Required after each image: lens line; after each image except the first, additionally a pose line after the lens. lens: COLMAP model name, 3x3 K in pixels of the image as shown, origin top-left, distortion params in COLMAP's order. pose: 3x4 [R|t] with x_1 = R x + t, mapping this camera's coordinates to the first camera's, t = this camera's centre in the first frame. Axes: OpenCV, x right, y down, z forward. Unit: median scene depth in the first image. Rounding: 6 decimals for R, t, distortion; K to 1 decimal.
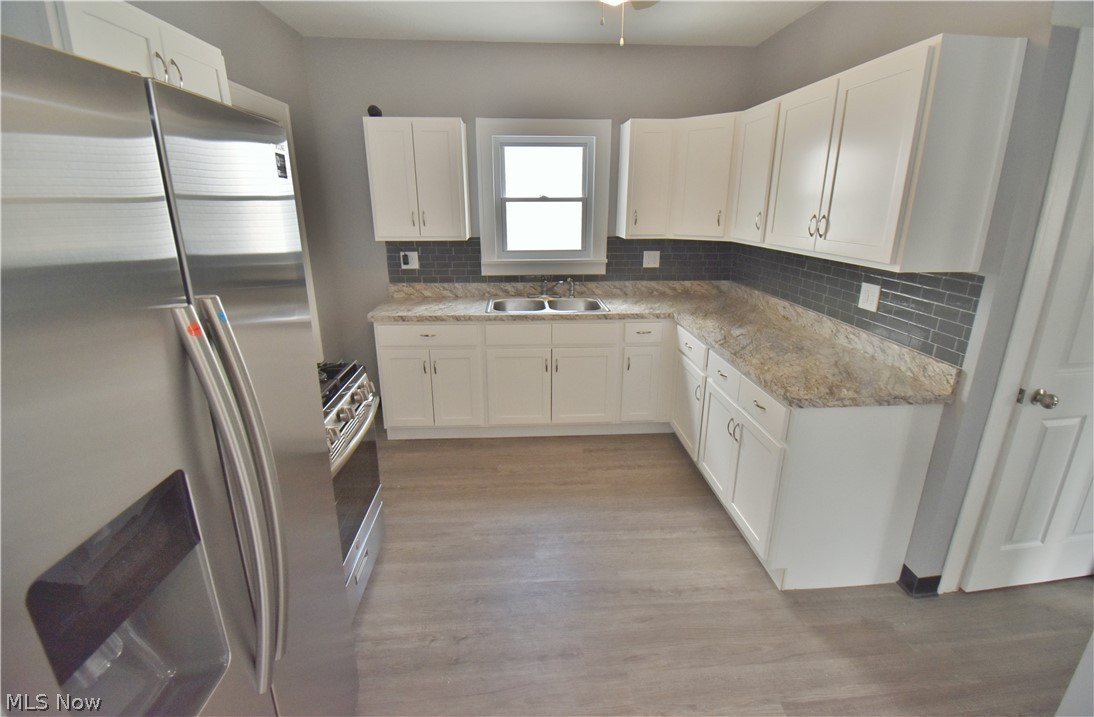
lens RADIAL K [[488.7, 0, 548.9], [0, 488.7, 351.0], [0, 0, 1]] dist [-0.005608, -0.000707]
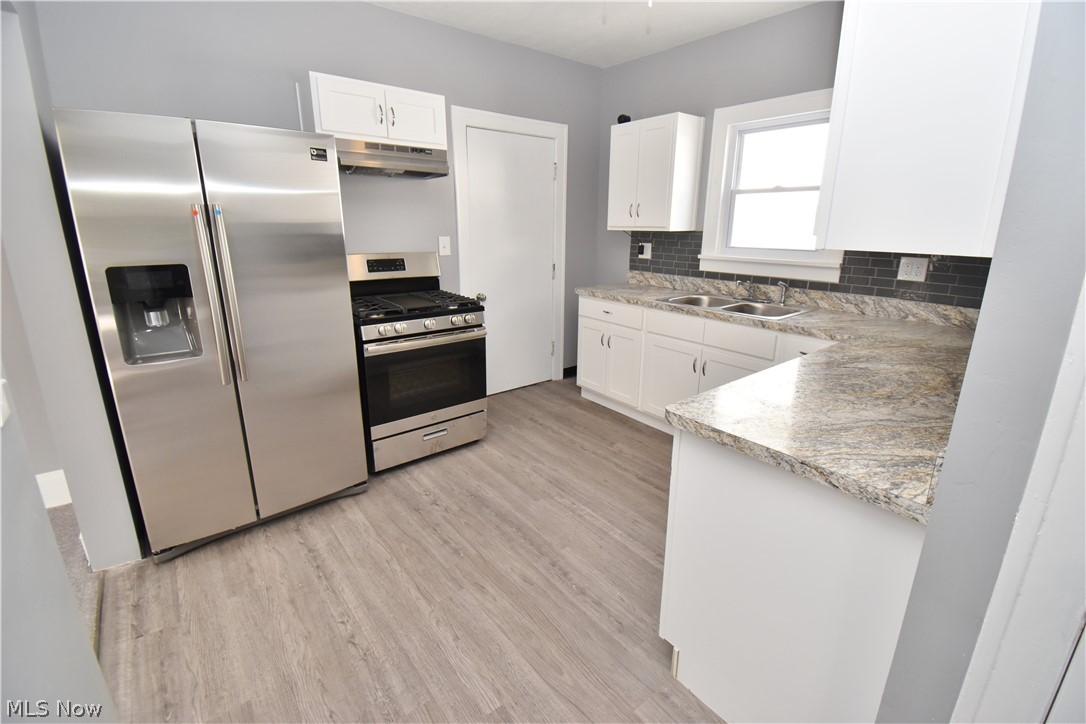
lens RADIAL K [[475.5, 0, 541.0], [0, 475.5, 359.0], [0, 0, 1]] dist [-0.002603, -0.000359]
pose [[0.567343, 0.231933, -0.790145, 0.487990], [-0.247657, 0.963153, 0.104893, -0.003889], [0.785358, 0.136174, 0.603878, 0.197366]]
